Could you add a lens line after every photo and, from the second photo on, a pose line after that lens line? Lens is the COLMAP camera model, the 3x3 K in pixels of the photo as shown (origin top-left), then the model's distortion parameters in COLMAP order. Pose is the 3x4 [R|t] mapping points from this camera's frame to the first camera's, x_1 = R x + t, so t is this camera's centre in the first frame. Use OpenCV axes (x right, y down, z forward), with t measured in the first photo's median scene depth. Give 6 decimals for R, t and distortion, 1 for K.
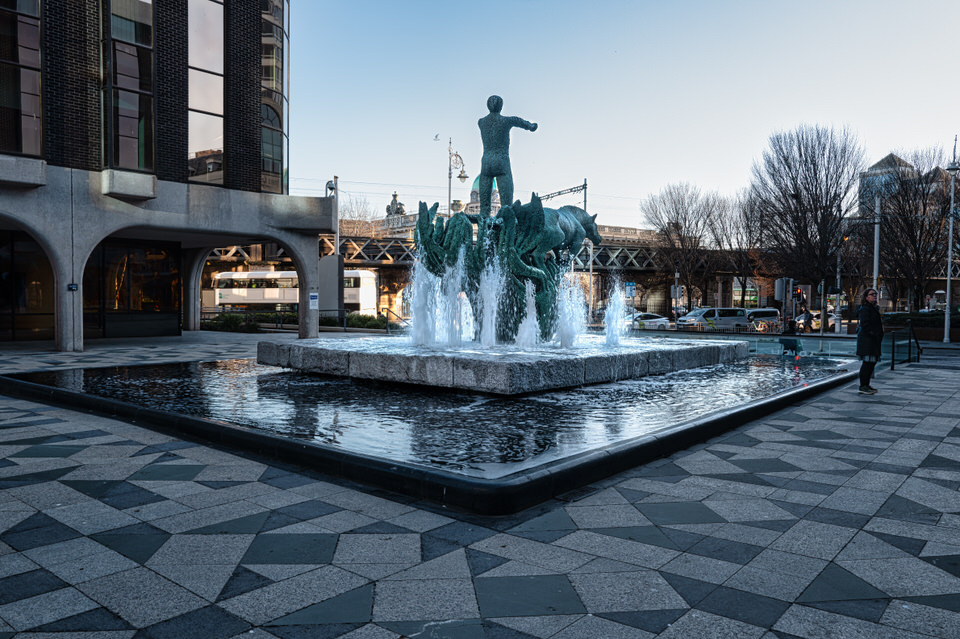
lens RADIAL K [[727.0, 0, 477.0], [0, 727.0, 321.3], [0, 0, 1]] dist [-0.004960, 0.005149]
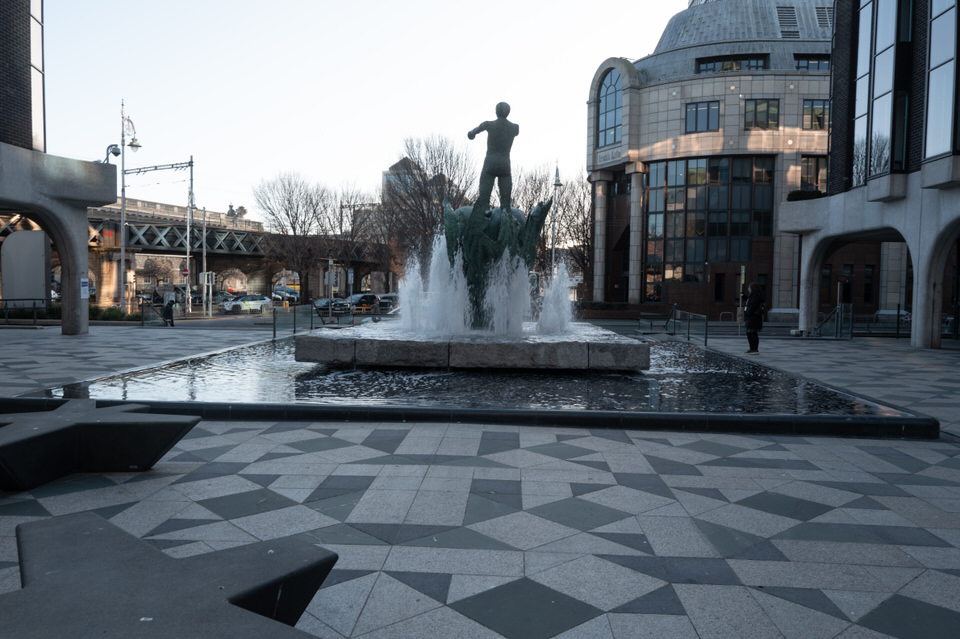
lens RADIAL K [[727.0, 0, 476.4], [0, 727.0, 318.4], [0, 0, 1]] dist [-0.004960, 0.005149]
pose [[0.801834, -0.024331, 0.597051, -0.412980], [0.013734, 0.999657, 0.022292, -0.007478], [-0.597389, -0.009675, 0.801894, 0.093830]]
